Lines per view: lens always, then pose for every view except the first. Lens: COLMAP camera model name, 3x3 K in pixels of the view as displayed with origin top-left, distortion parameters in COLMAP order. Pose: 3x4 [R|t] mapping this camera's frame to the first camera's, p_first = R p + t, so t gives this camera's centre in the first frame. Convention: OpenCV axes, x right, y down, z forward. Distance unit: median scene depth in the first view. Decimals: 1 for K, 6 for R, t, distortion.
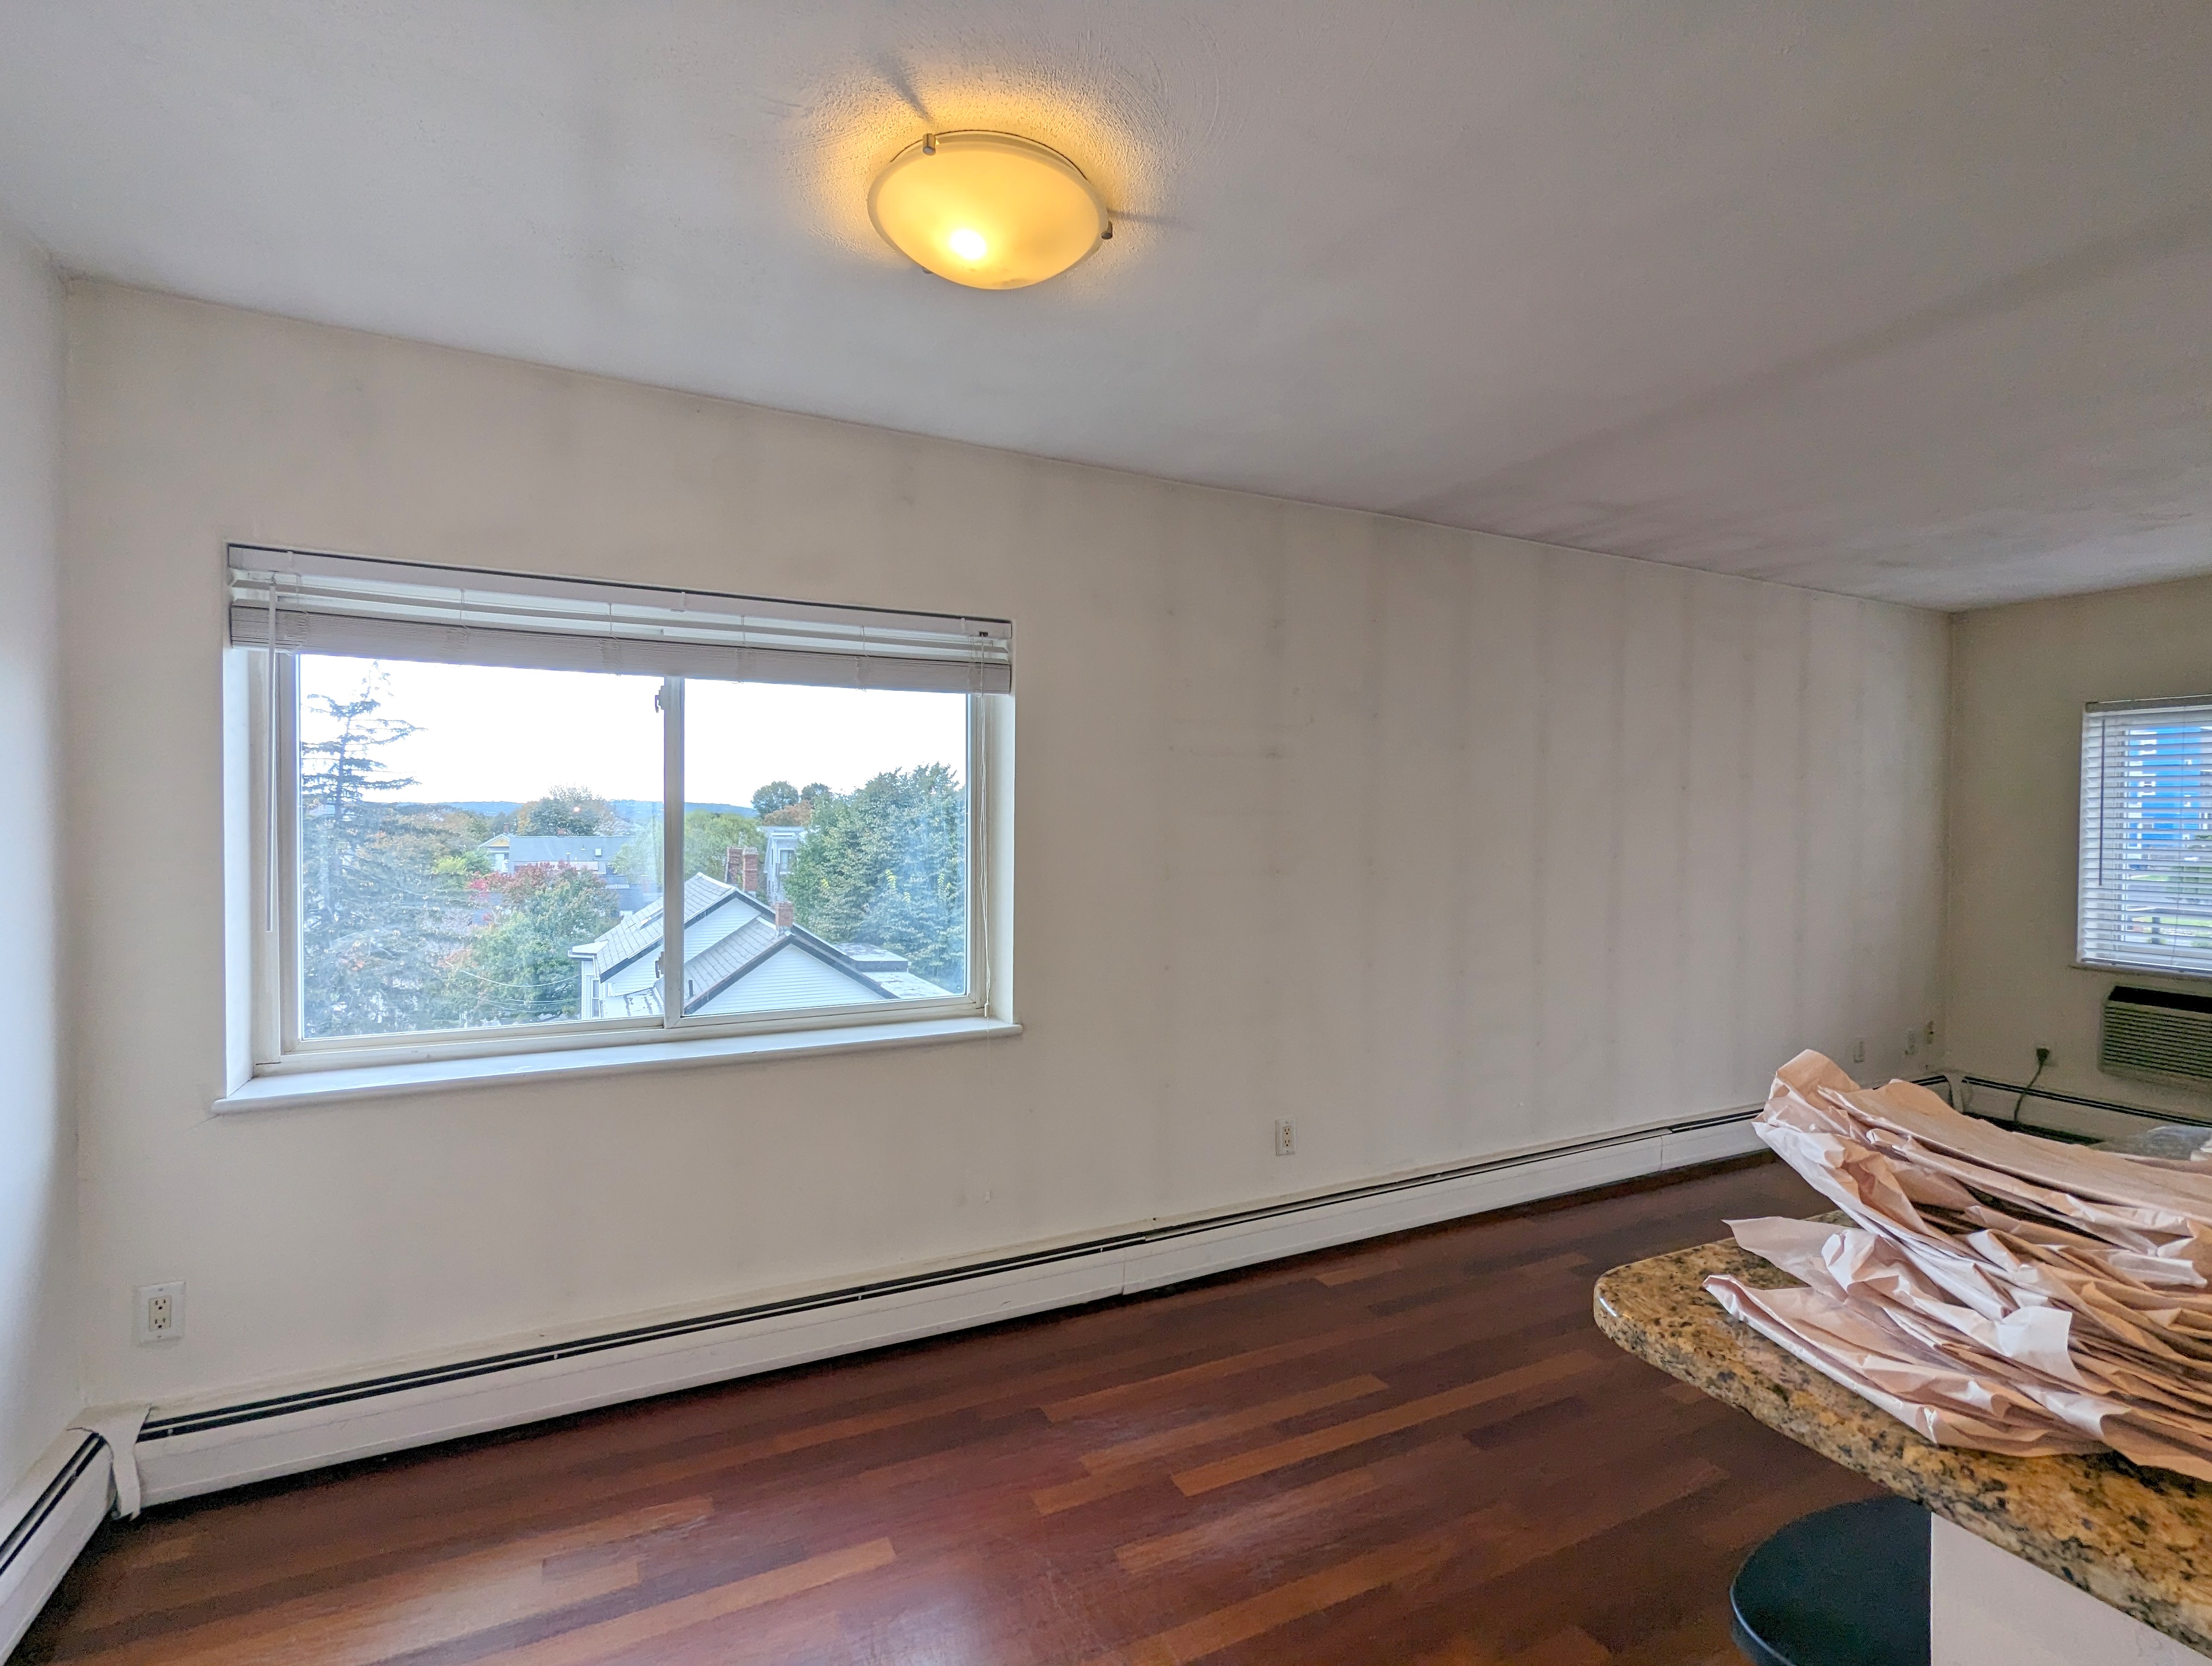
lens RADIAL K [[1048.2, 0, 1106.0], [0, 1048.2, 833.0], [0, 0, 1]] dist [0.001435, 0.000599]
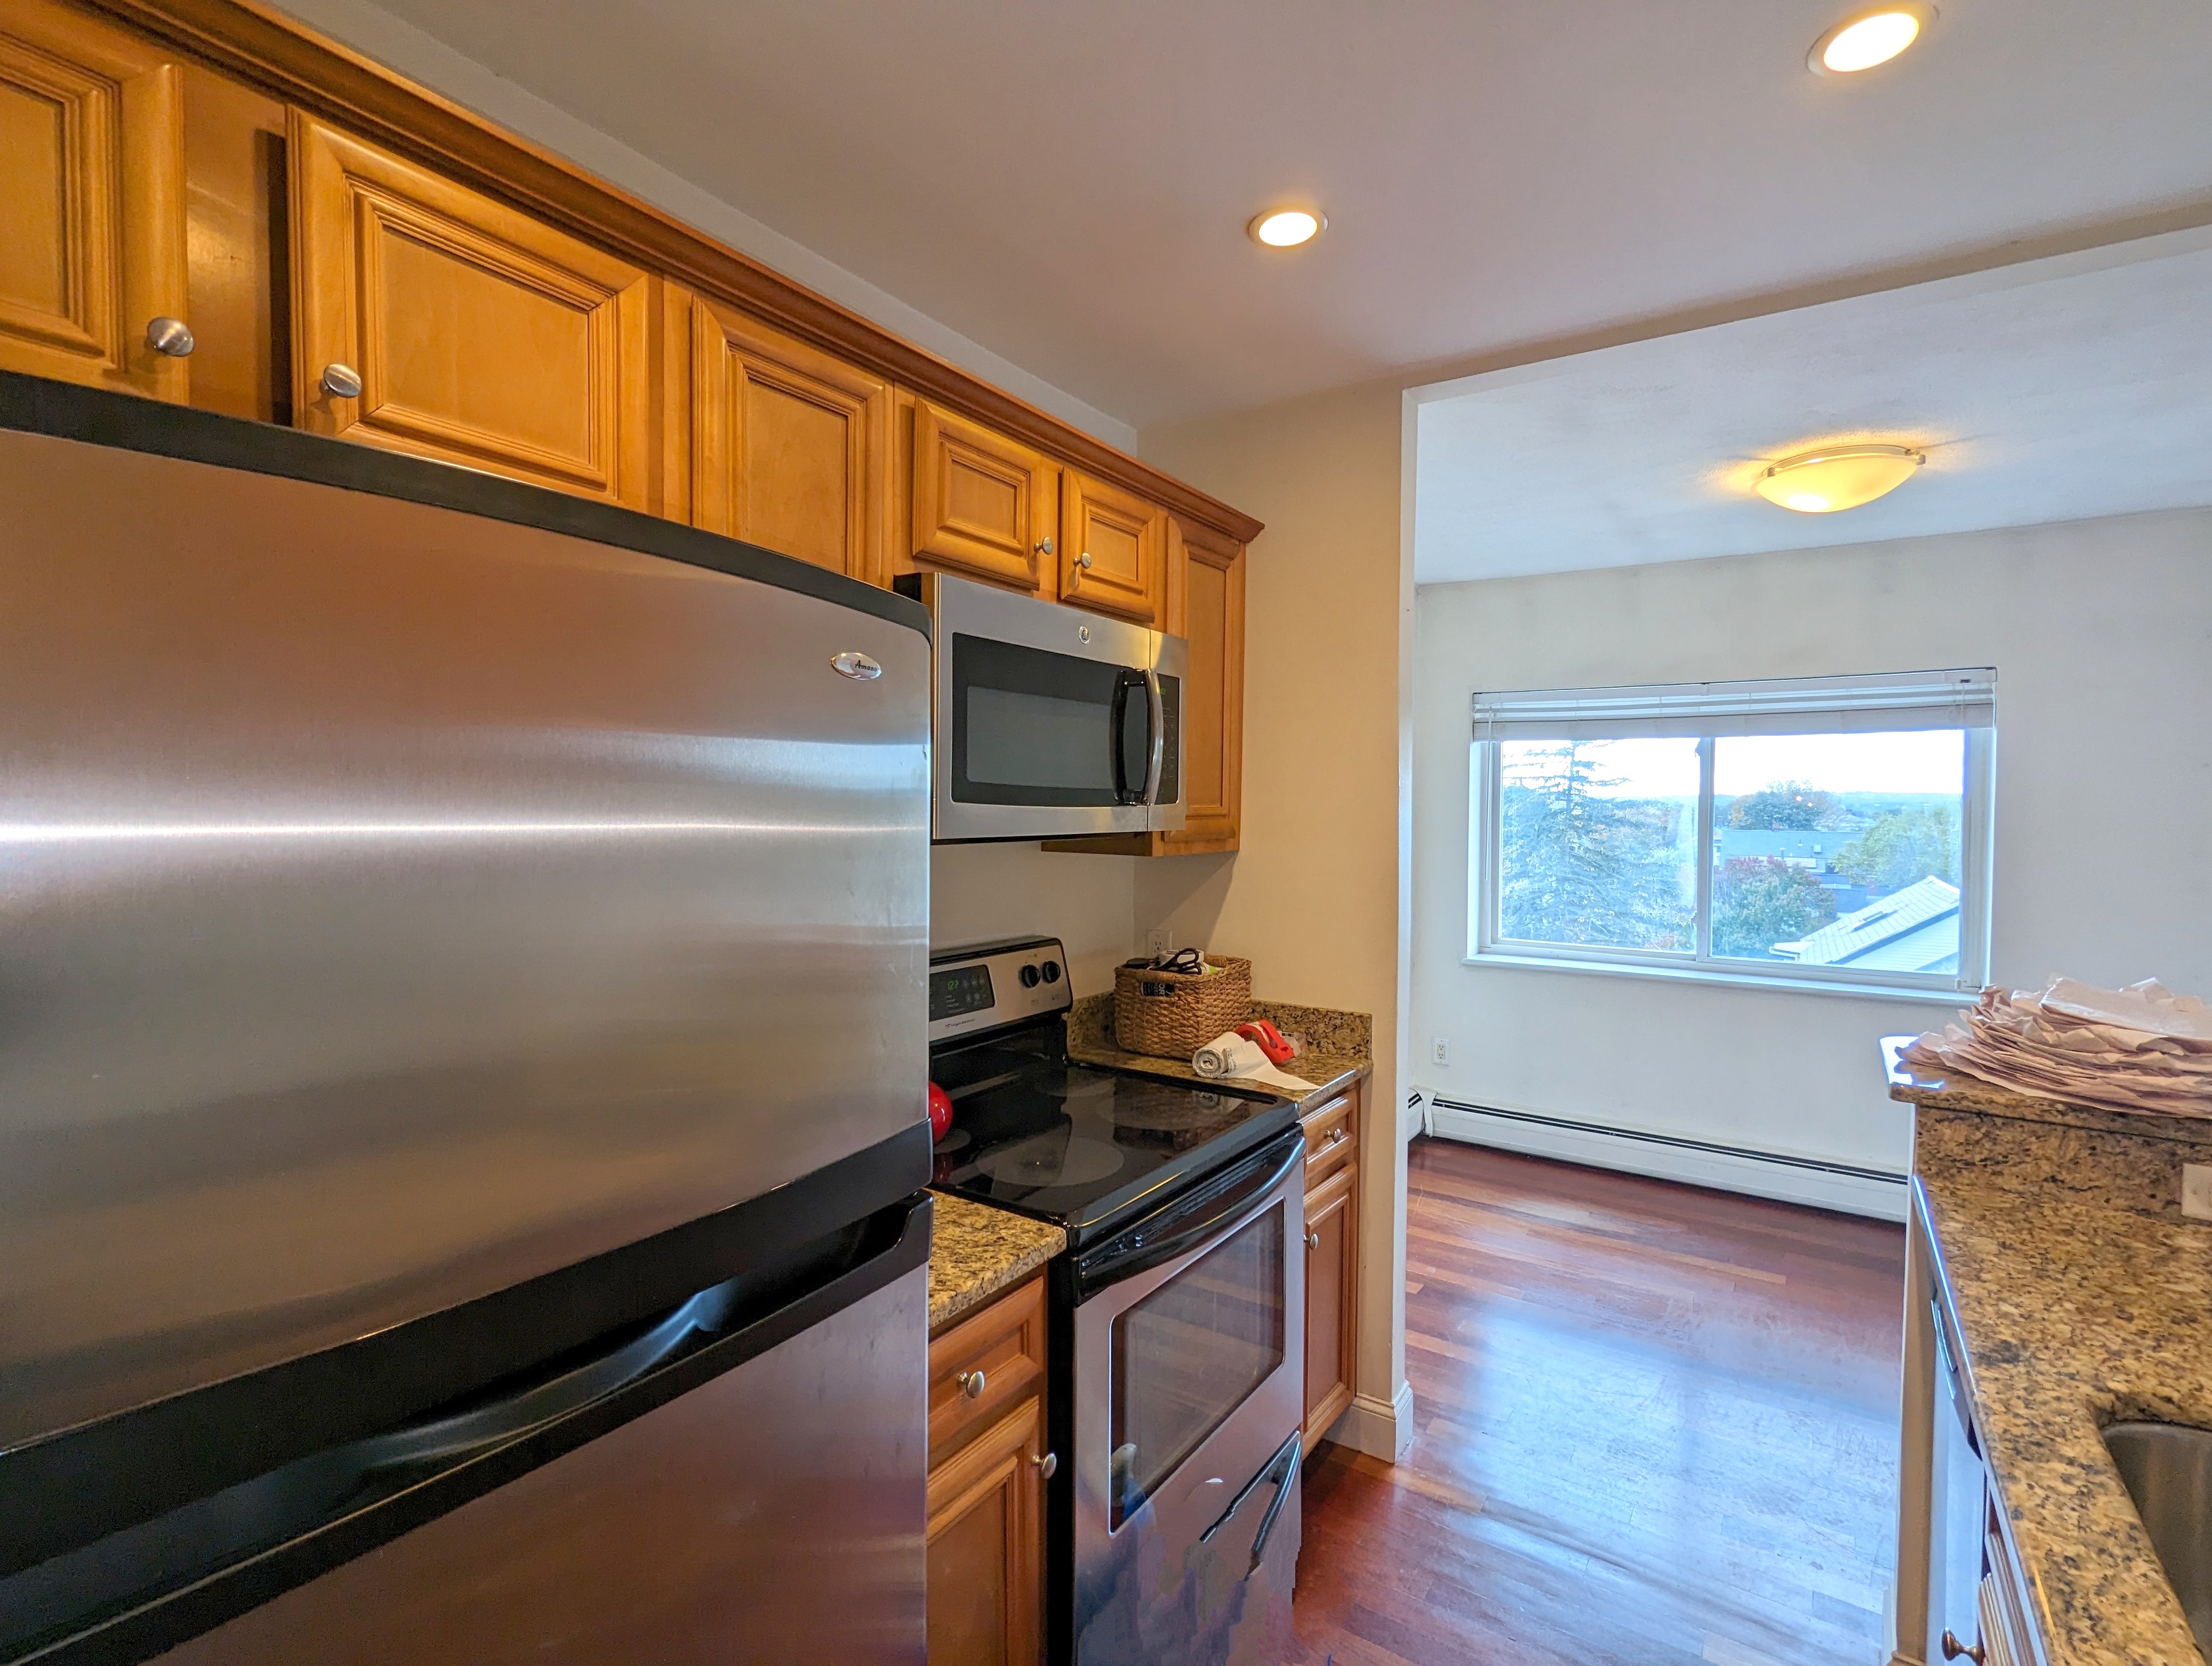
lens RADIAL K [[1048.2, 0, 1106.0], [0, 1048.2, 833.0], [0, 0, 1]] dist [0.001435, 0.000599]
pose [[0.496385, 0.020320, -0.867865, 0.575874], [-0.014571, 0.999780, 0.015075, -0.017152], [0.867980, 0.005162, 0.496572, -0.625115]]
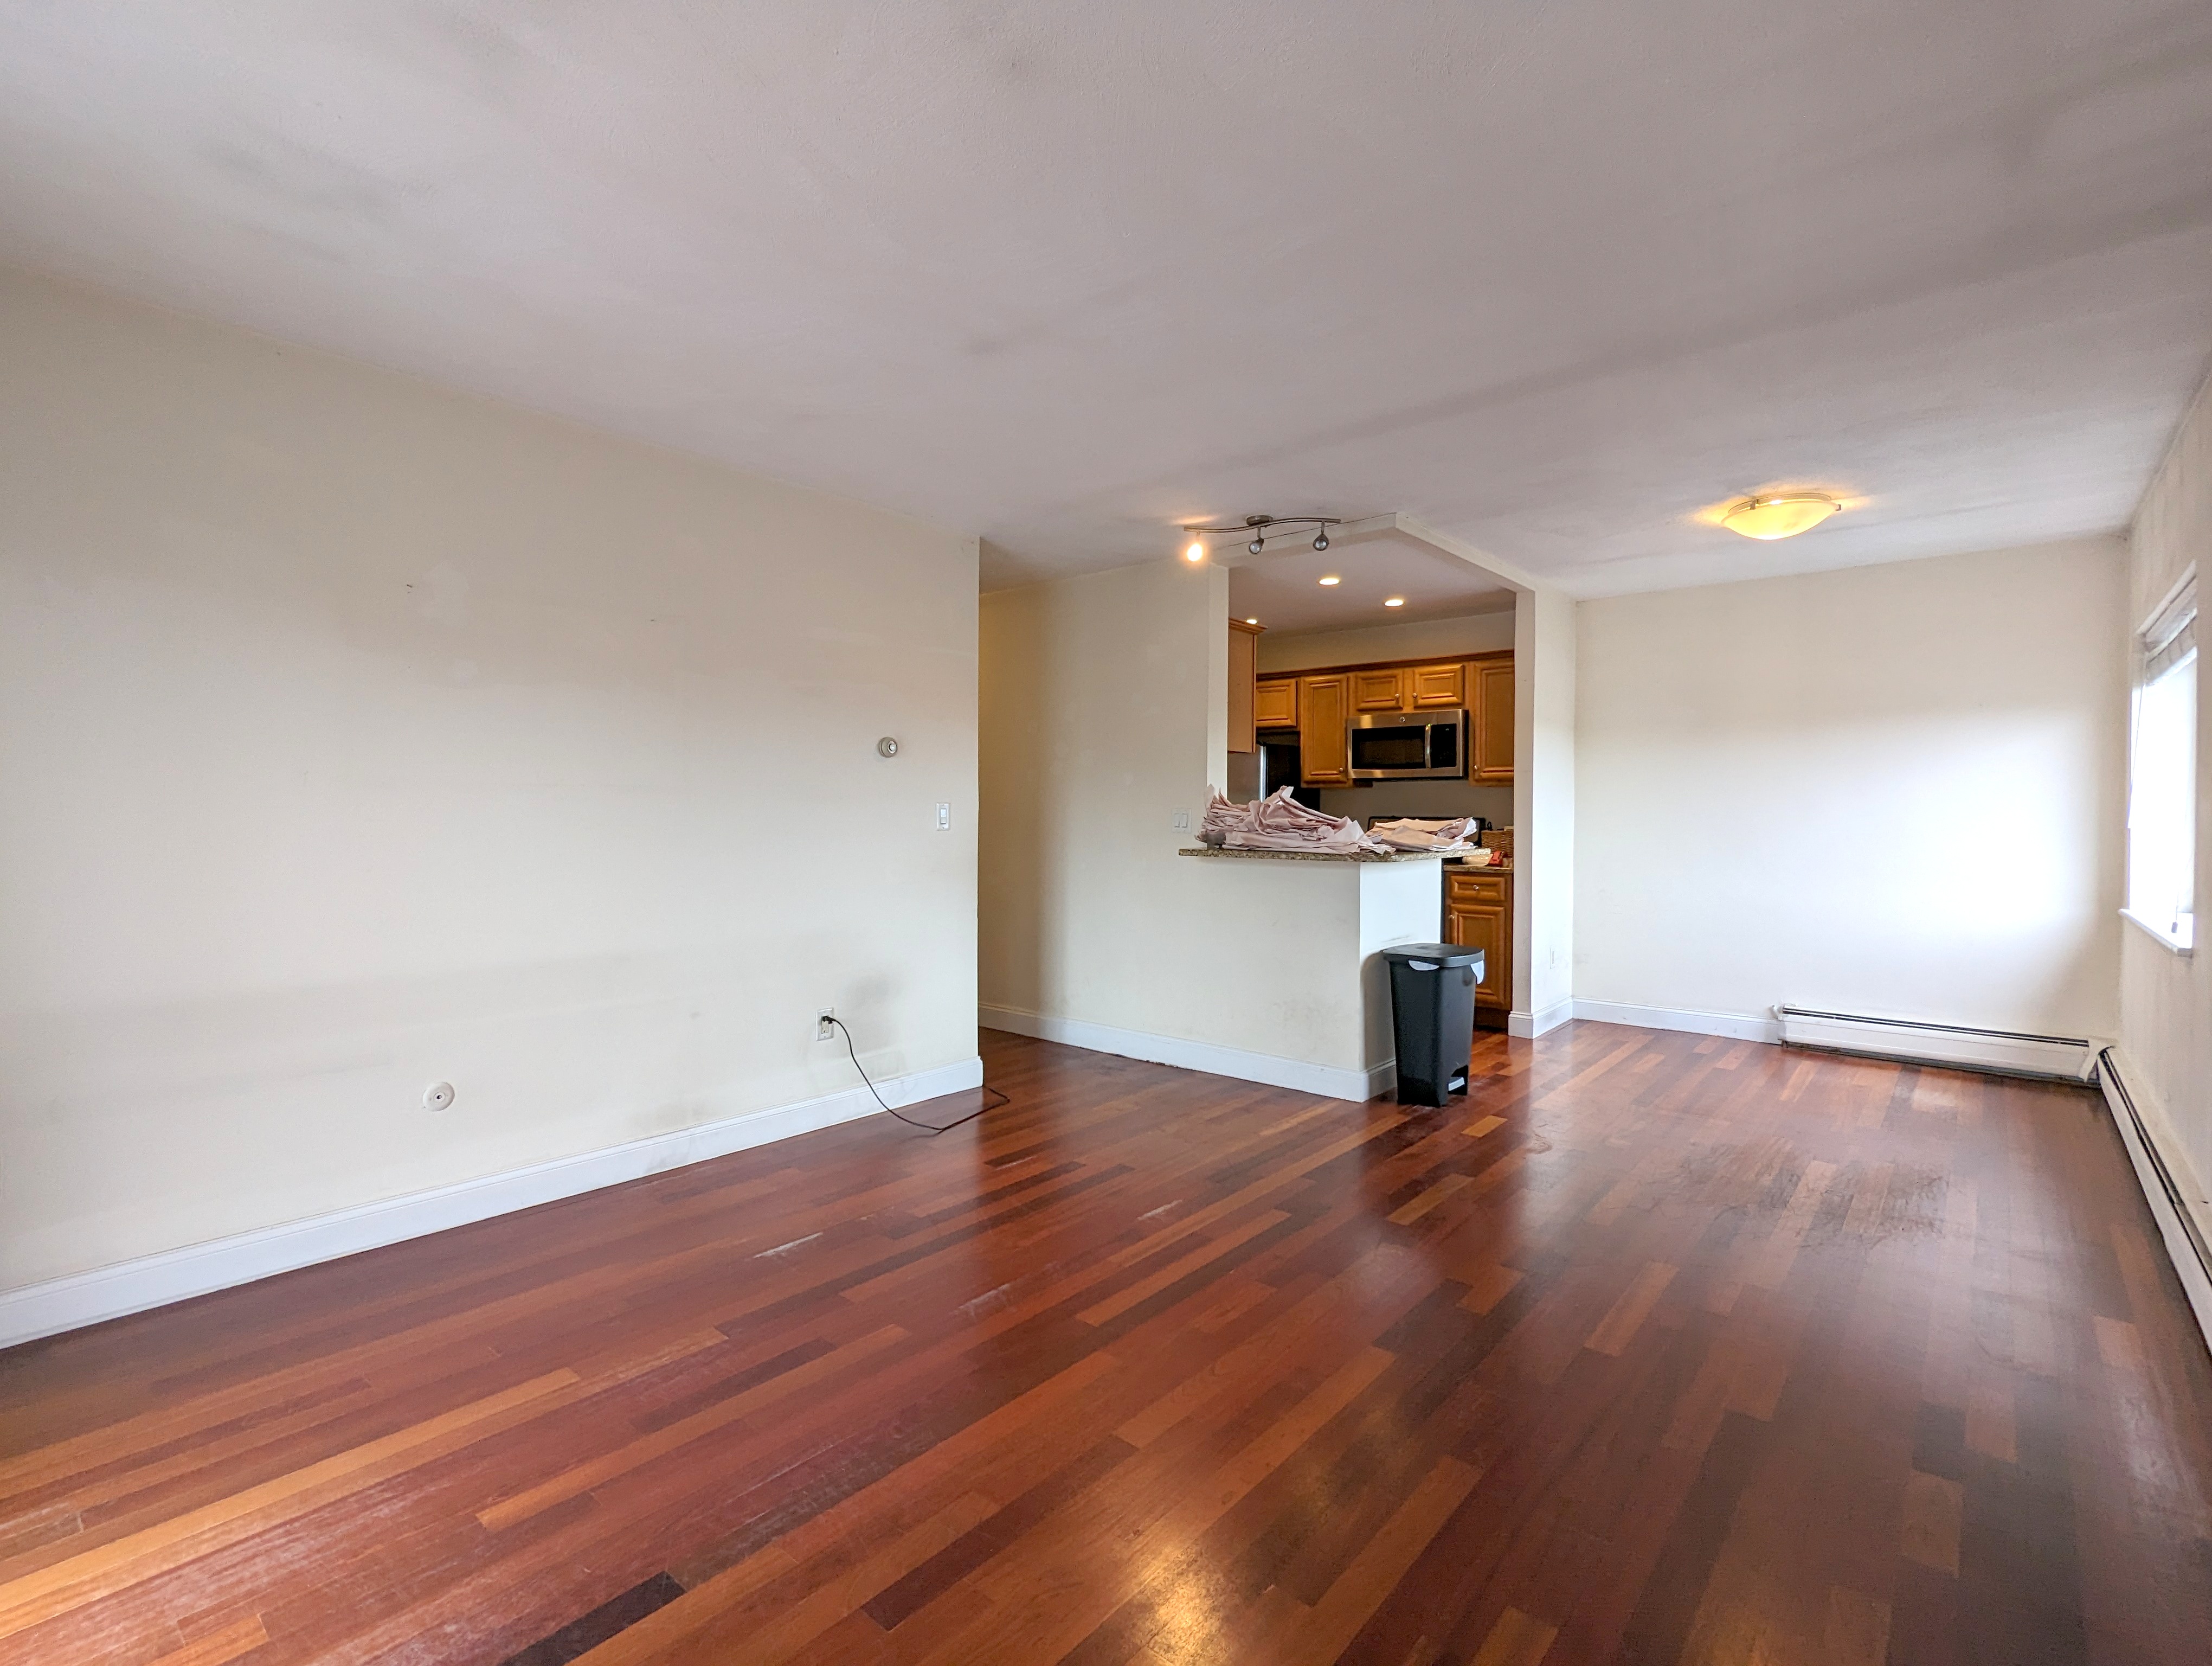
lens RADIAL K [[1048.2, 0, 1106.0], [0, 1048.2, 833.0], [0, 0, 1]] dist [0.001435, 0.000599]
pose [[-0.918856, -0.007623, -0.394520, 1.633153], [-0.021176, 0.999325, 0.030011, 0.070871], [0.394025, 0.035930, -0.918397, 1.909980]]
